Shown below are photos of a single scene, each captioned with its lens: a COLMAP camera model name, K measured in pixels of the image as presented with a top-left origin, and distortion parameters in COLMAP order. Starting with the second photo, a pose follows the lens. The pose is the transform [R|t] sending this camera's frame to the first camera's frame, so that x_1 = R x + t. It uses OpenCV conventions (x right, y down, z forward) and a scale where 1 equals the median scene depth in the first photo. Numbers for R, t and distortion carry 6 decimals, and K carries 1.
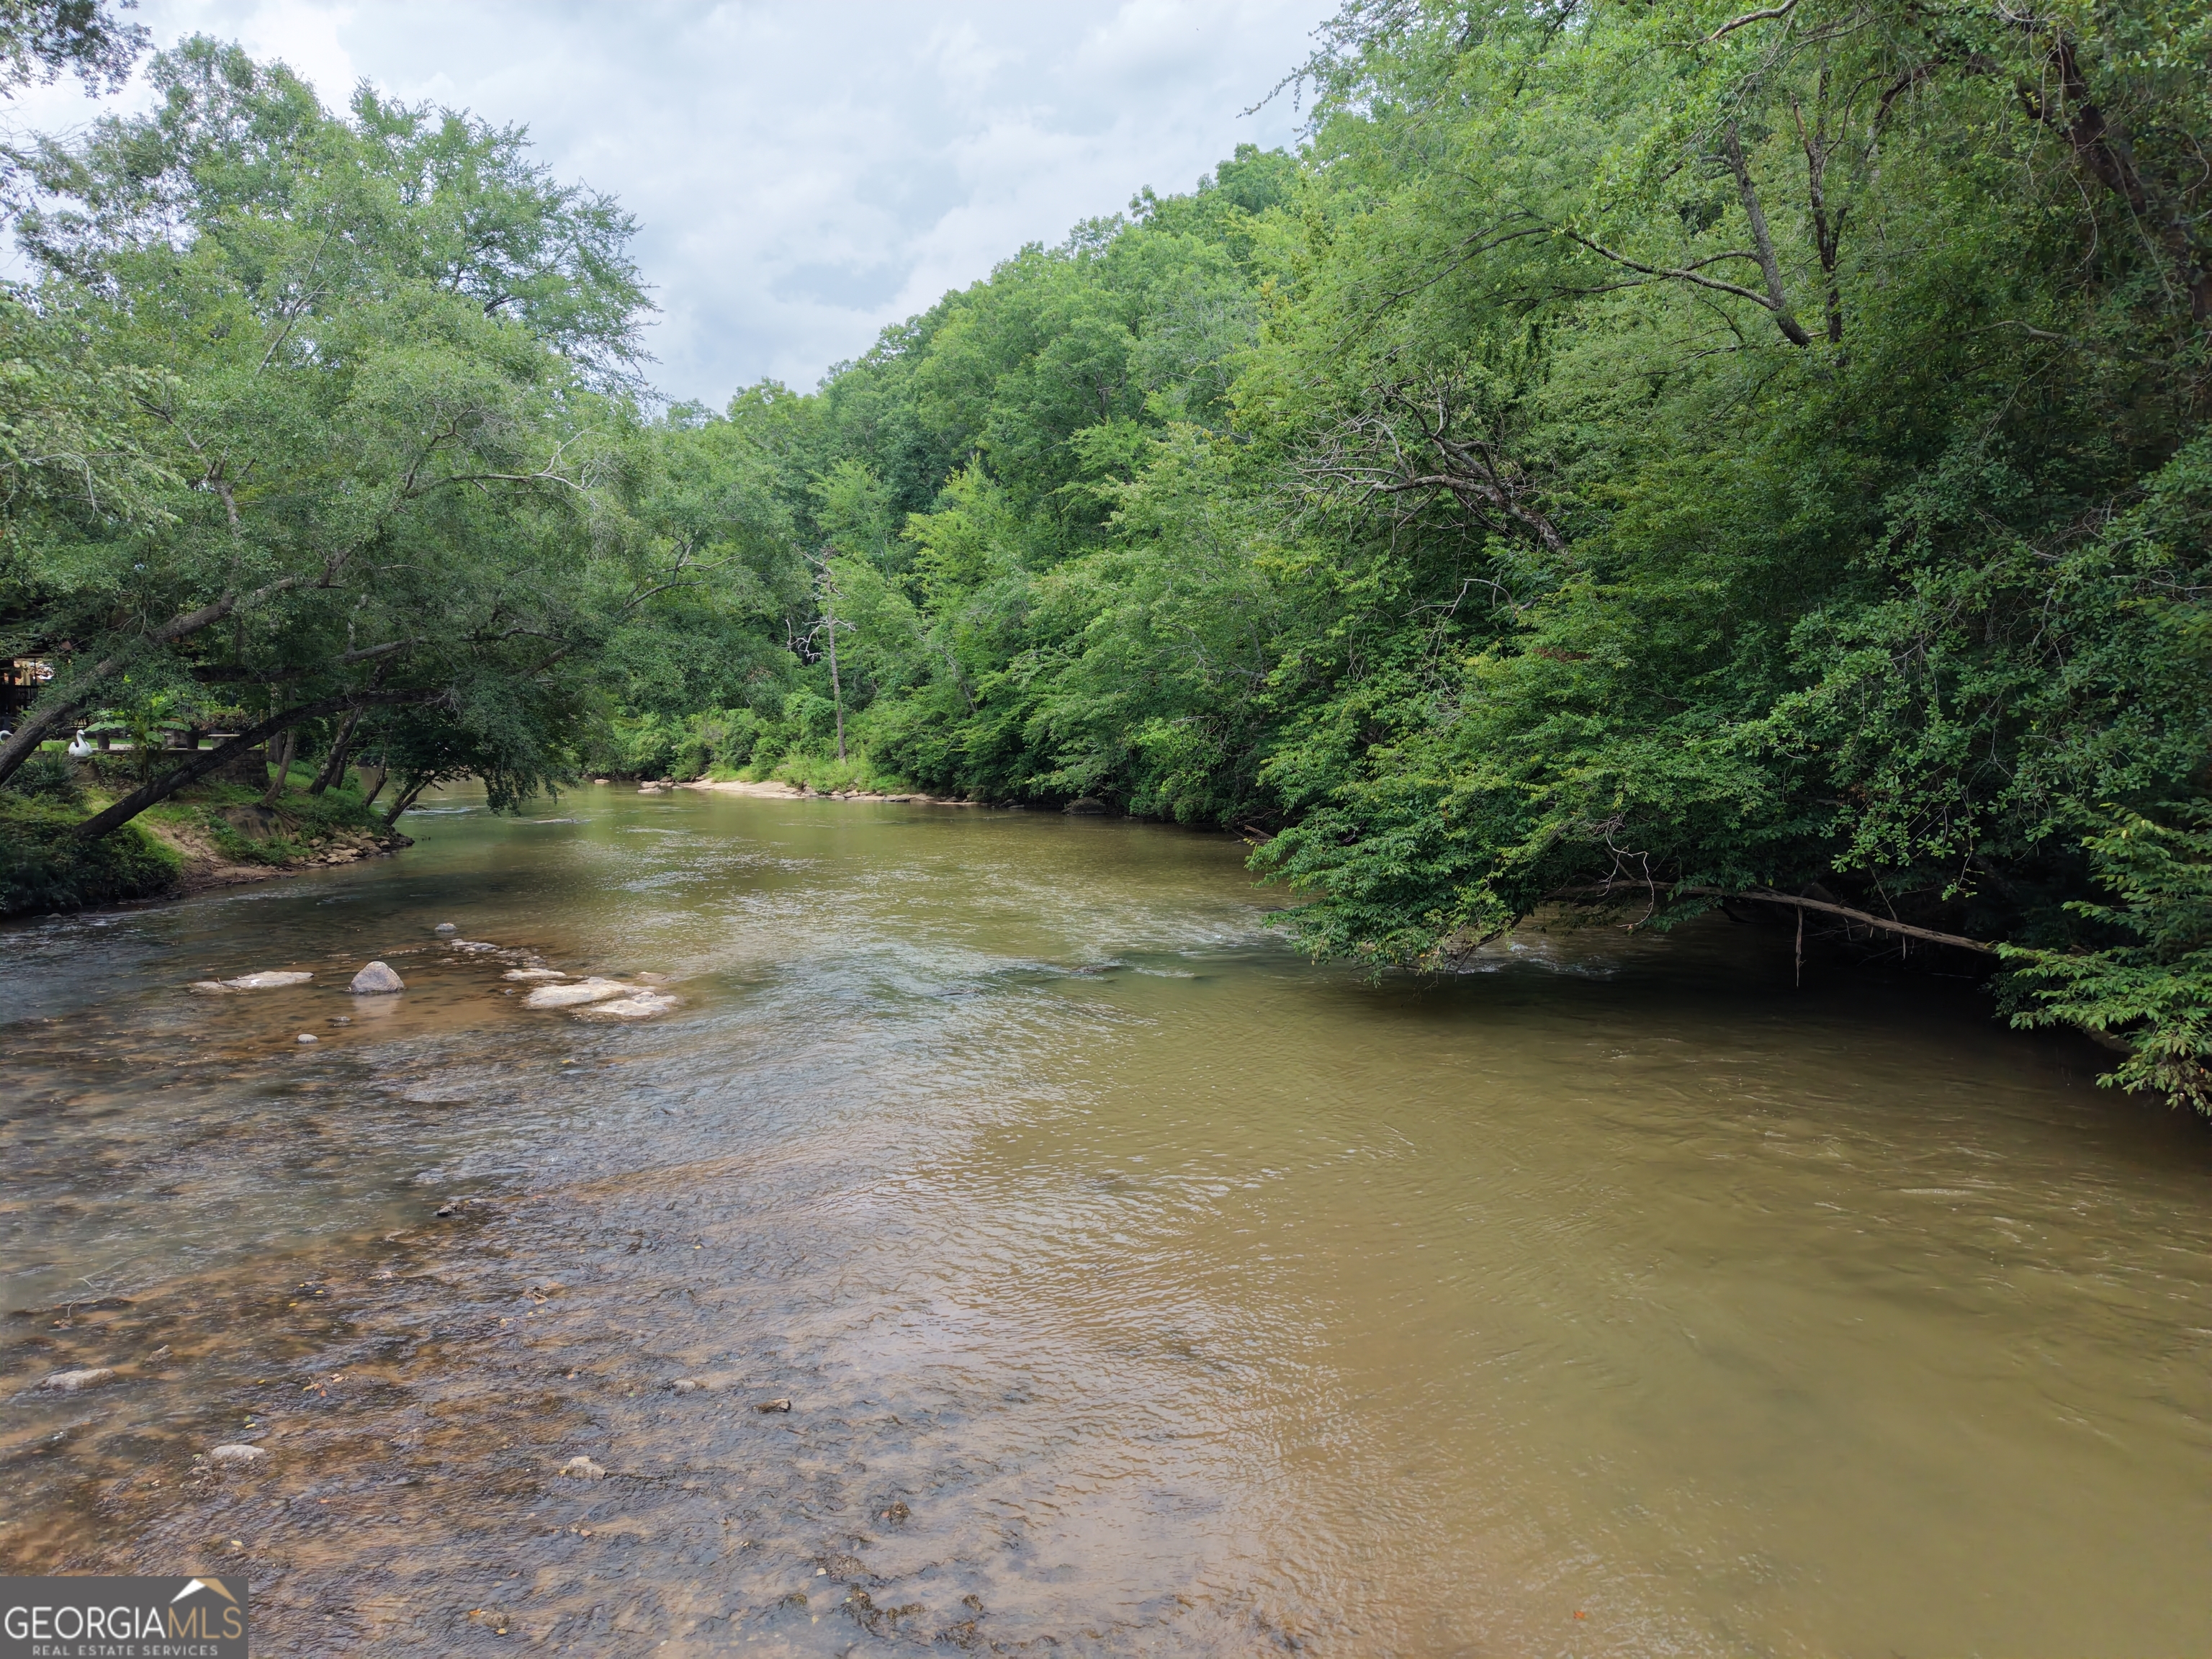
lens RADIAL K [[1469.3, 0, 1118.6], [0, 1469.3, 821.2], [0, 0, 1]] dist [0.026980, -0.002633]
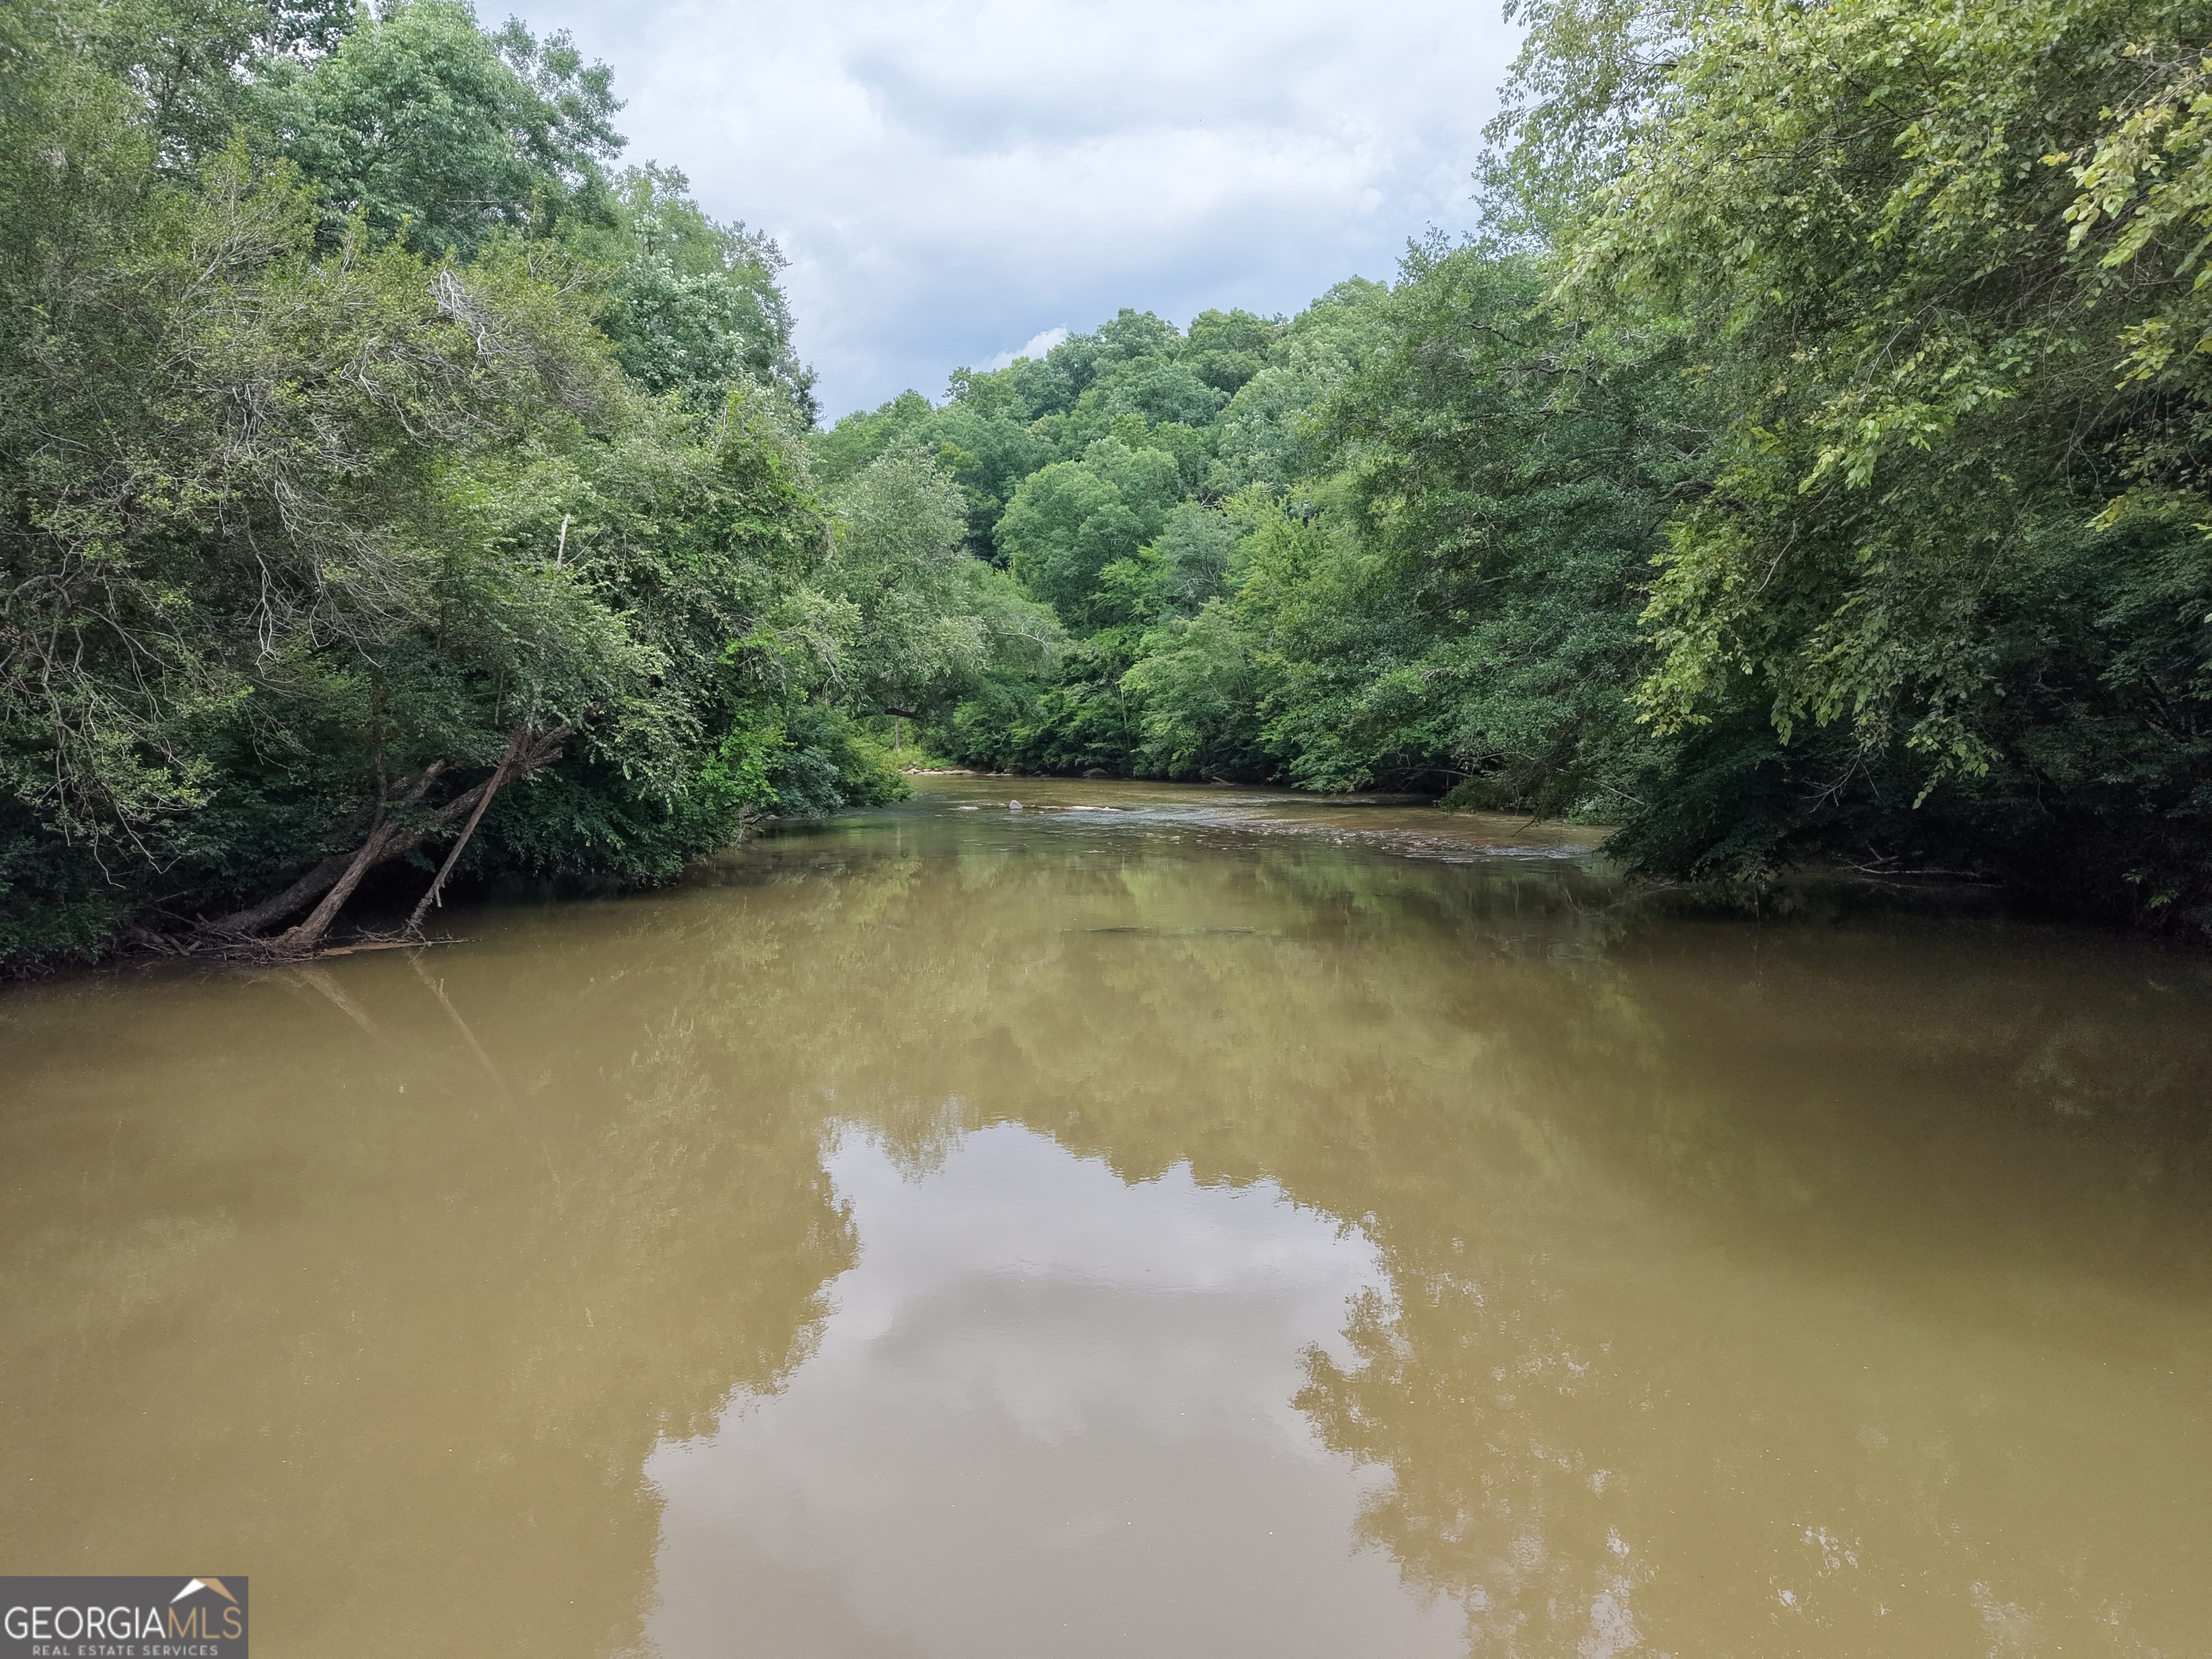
lens RADIAL K [[1469.3, 0, 1105.5], [0, 1469.3, 820.5], [0, 0, 1]] dist [0.026980, -0.002633]
pose [[0.990013, -0.002122, 0.140960, -0.265306], [0.002952, 0.999980, -0.005677, 0.057124], [-0.140945, 0.006036, 0.989999, -0.739488]]
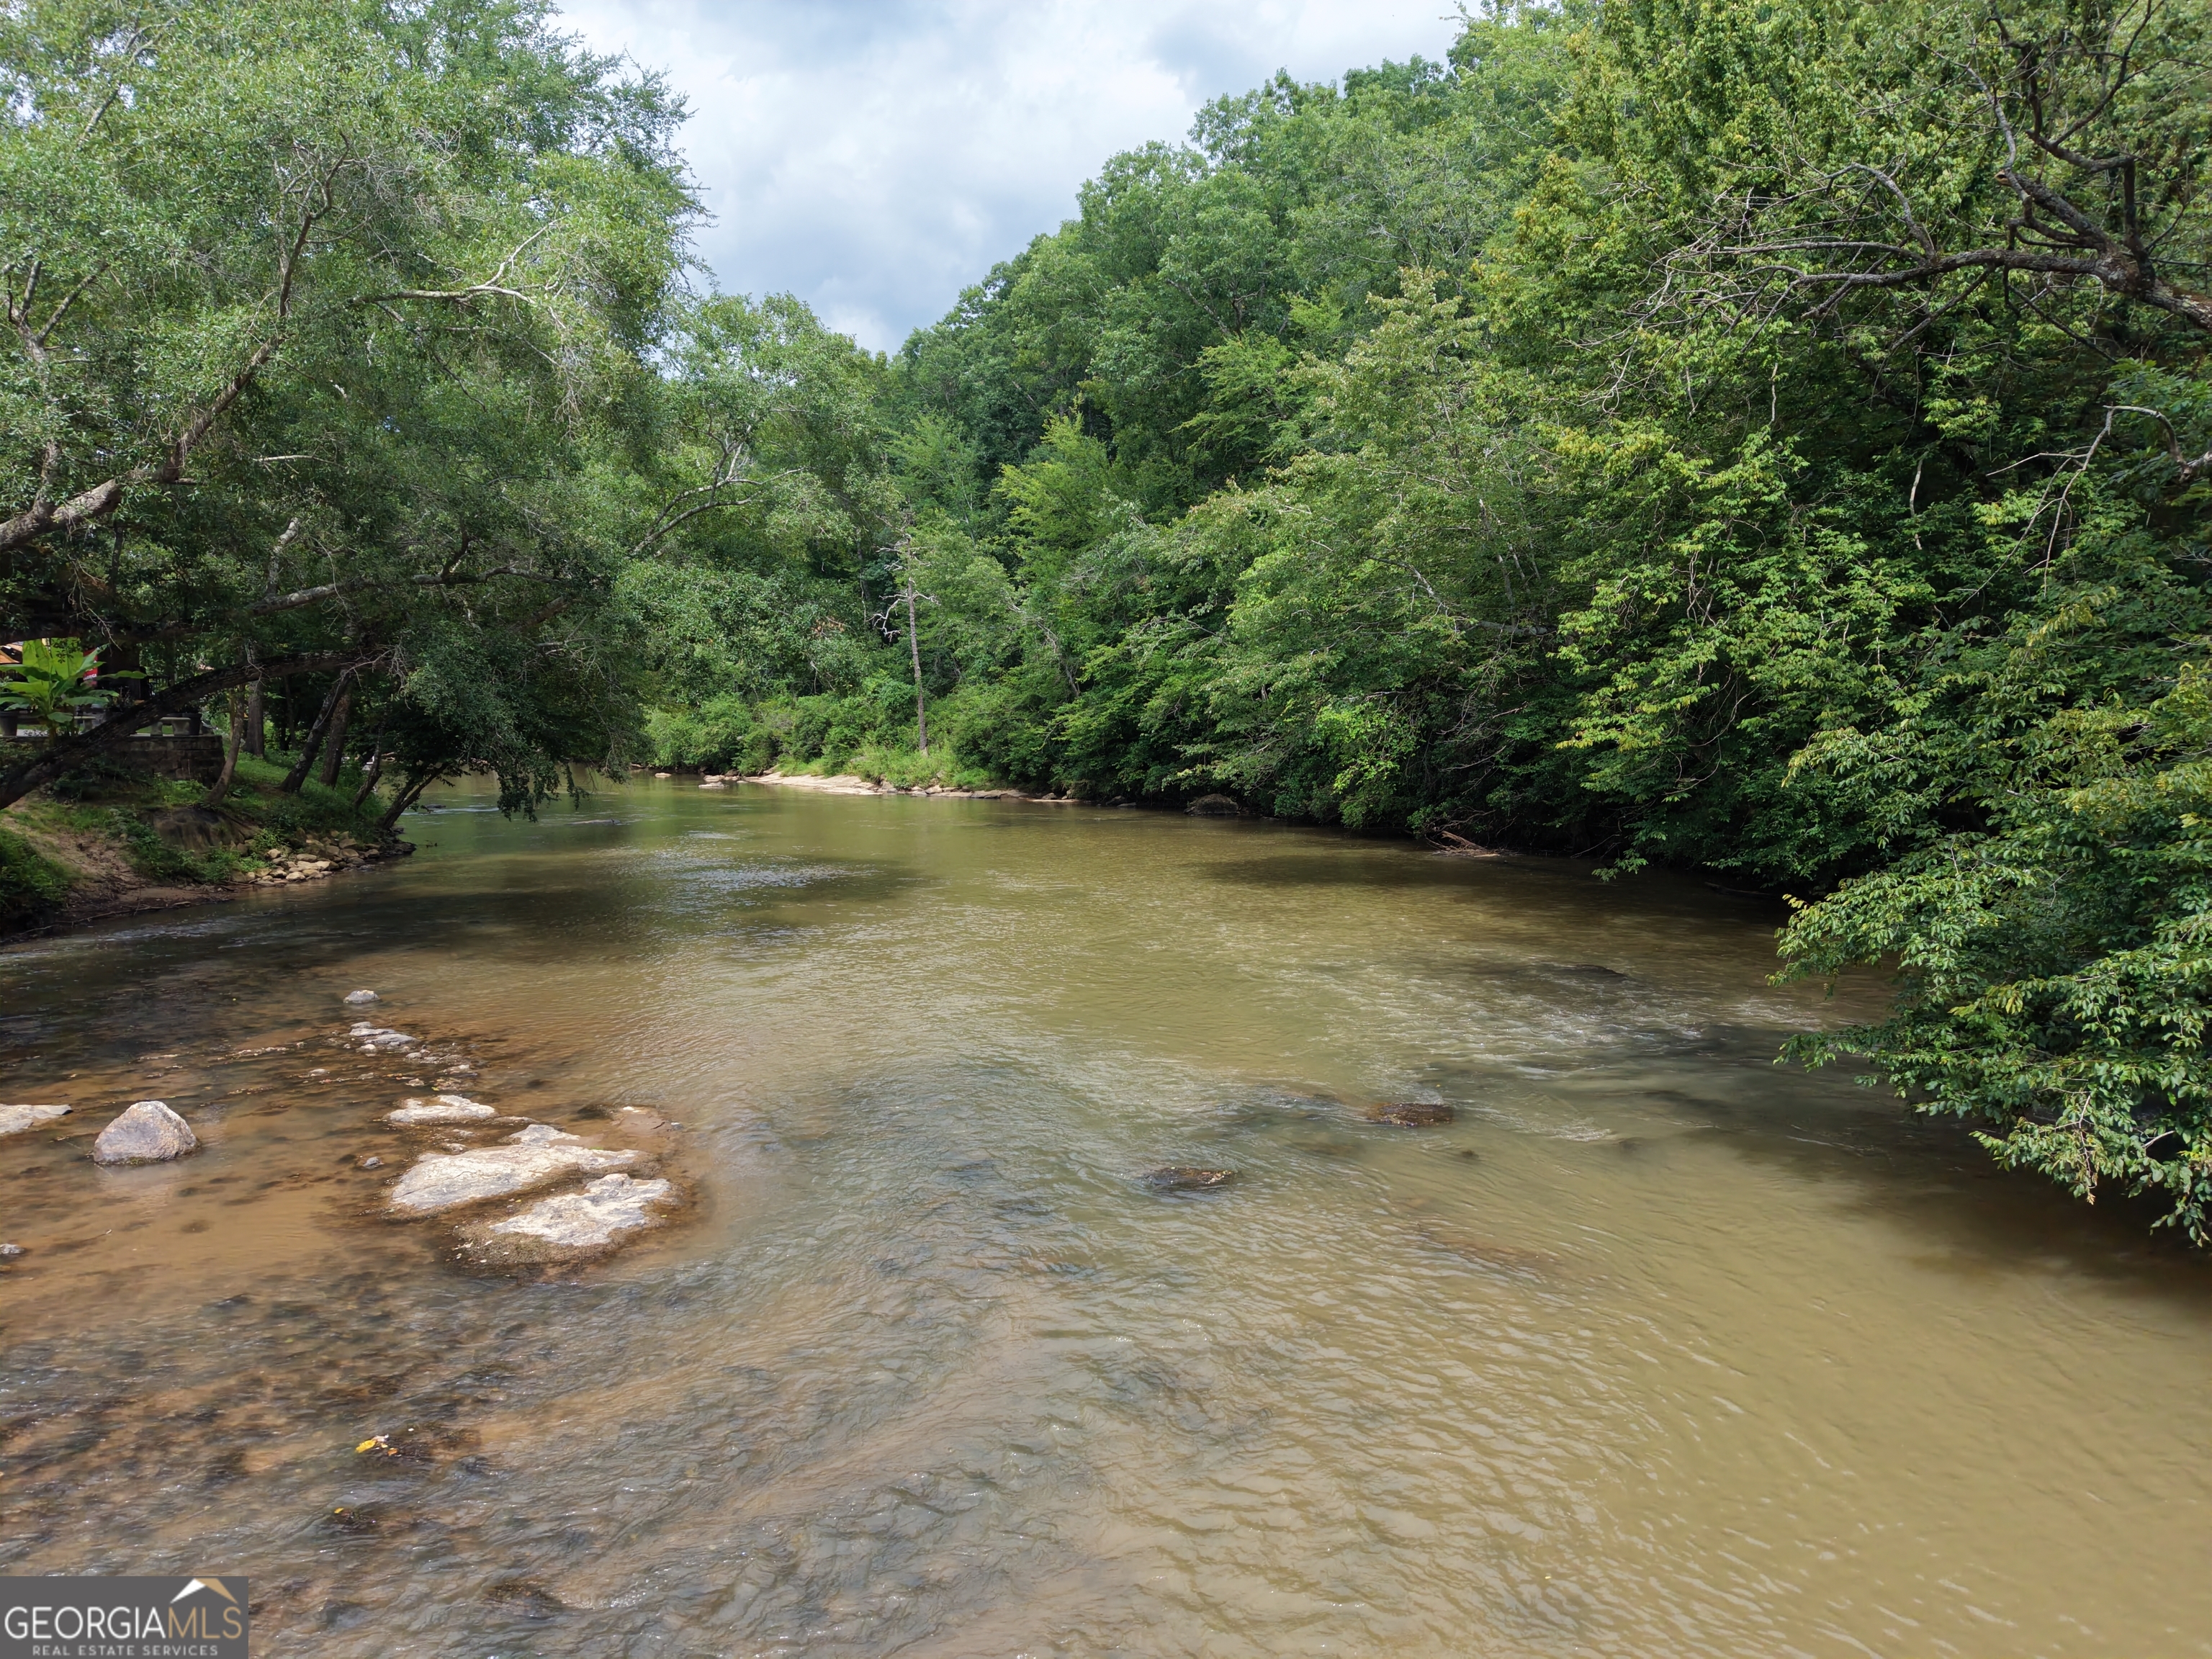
lens RADIAL K [[1469.3, 0, 1092.1], [0, 1469.3, 840.8], [0, 0, 1]] dist [0.026980, -0.002633]
pose [[0.997889, 0.002773, -0.064885, -0.039194], [-0.001613, 0.999838, 0.017913, -0.004917], [0.064924, -0.017771, 0.997732, 0.165569]]
